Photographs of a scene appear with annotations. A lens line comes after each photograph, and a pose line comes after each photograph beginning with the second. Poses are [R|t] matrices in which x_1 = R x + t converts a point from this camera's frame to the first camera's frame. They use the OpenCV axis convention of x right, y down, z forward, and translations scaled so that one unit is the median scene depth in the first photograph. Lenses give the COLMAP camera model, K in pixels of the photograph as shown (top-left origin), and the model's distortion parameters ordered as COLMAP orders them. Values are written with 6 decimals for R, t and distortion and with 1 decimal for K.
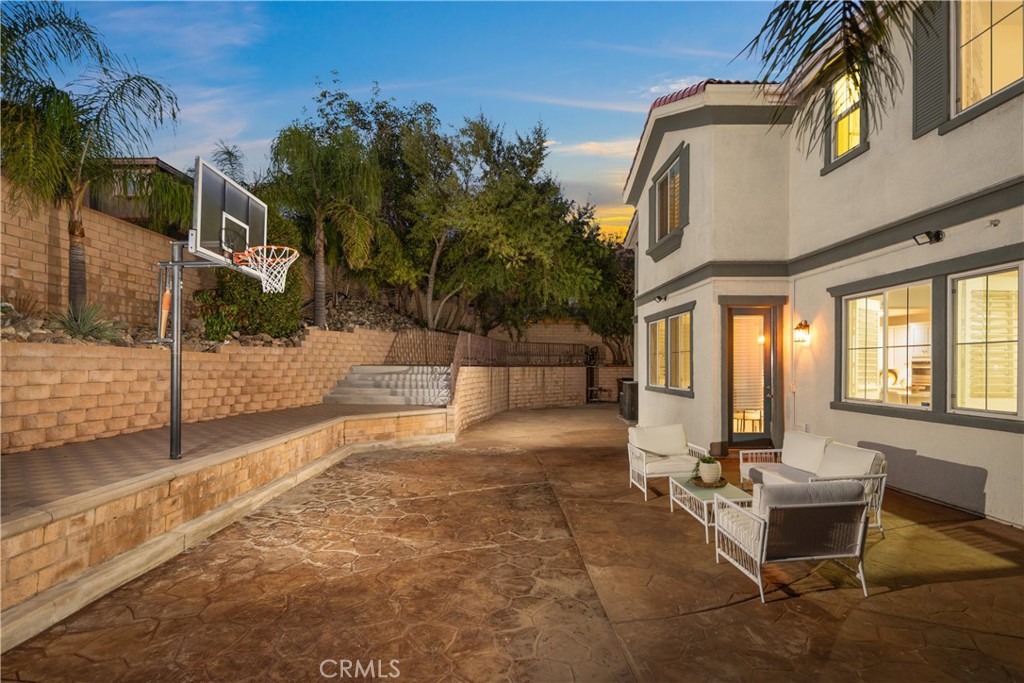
lens RADIAL K [[496.9, 0, 508.3], [0, 496.9, 367.9], [0, 0, 1]] dist [0.010624, -0.000652]
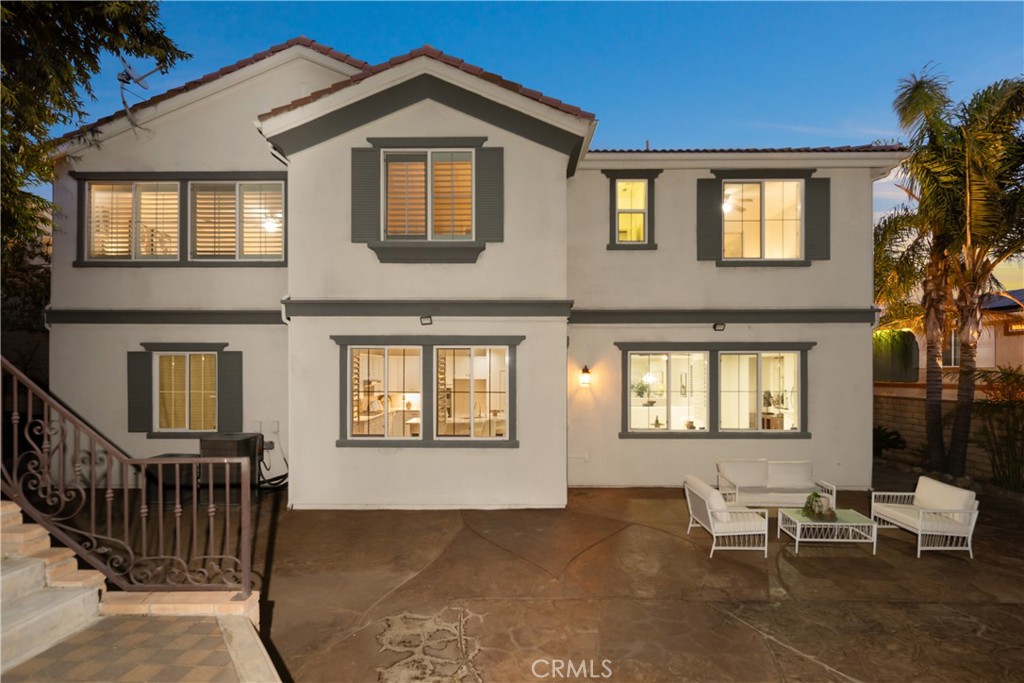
lens RADIAL K [[496.9, 0, 510.6], [0, 496.9, 368.8], [0, 0, 1]] dist [0.010624, -0.000652]
pose [[0.027600, 0.001483, 0.999618, -0.628489], [0.005675, 0.999983, -0.001641, -0.094944], [-0.999603, 0.005718, 0.027591, 1.259675]]
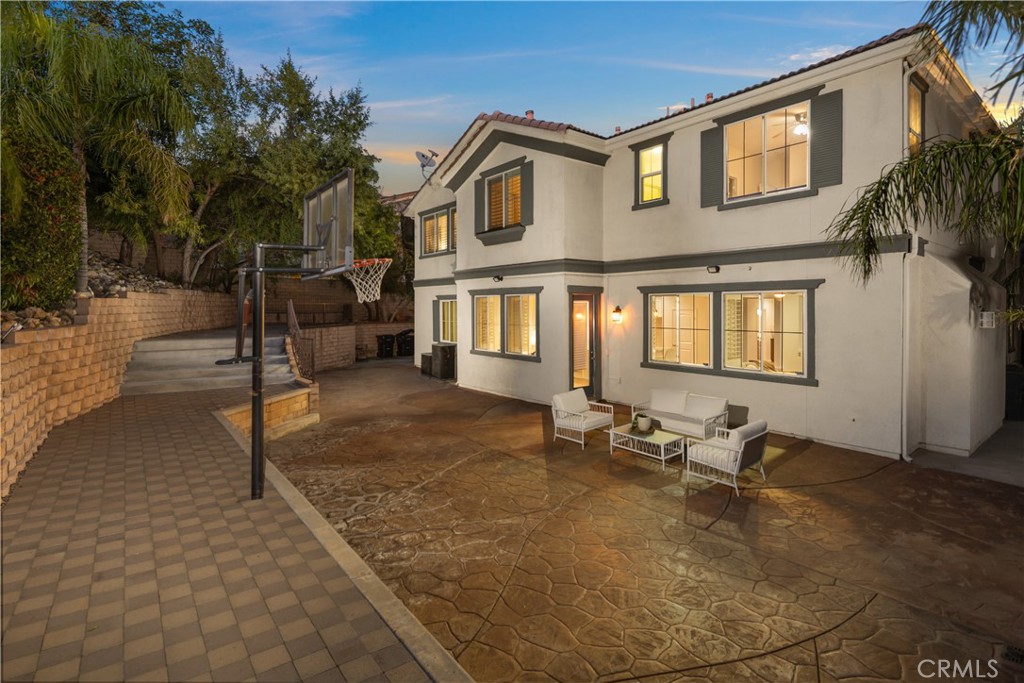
lens RADIAL K [[496.9, 0, 507.5], [0, 496.9, 313.7], [0, 0, 1]] dist [0.010624, -0.000652]
pose [[0.794682, -0.008296, 0.606970, -0.595575], [0.004617, 0.999960, 0.007622, -0.094234], [-0.607009, -0.003255, 0.794689, 0.050196]]
